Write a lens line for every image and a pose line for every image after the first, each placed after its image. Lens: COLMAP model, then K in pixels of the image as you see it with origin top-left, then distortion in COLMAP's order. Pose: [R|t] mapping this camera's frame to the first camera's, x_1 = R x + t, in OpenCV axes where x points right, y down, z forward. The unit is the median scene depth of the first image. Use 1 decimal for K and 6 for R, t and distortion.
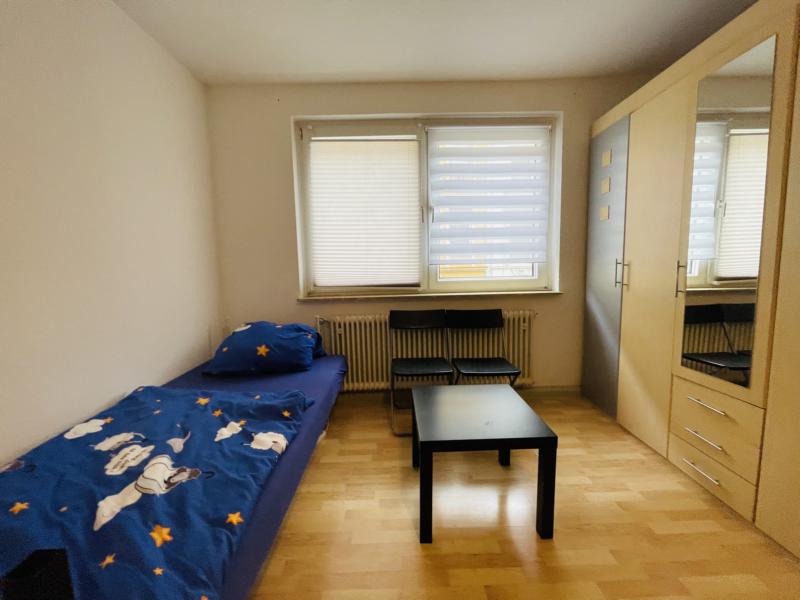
lens RADIAL K [[322.1, 0, 399.2], [0, 322.1, 295.6], [0, 0, 1]] dist [-0.003137, 0.000128]
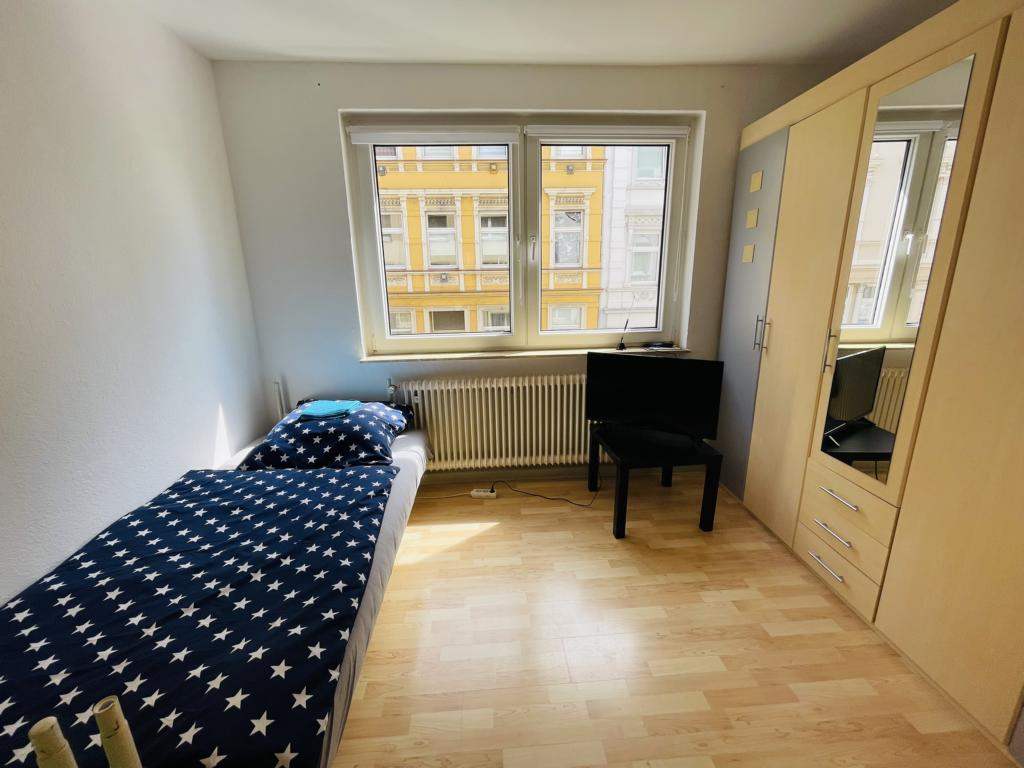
lens RADIAL K [[412.3, 0, 511.2], [0, 412.3, 378.4], [0, 0, 1]] dist [-0.003137, 0.000128]
pose [[0.998437, -0.009060, 0.055146, -0.006475], [0.001304, 0.990279, 0.139086, -0.107150], [-0.055870, -0.138797, 0.988744, -0.020142]]
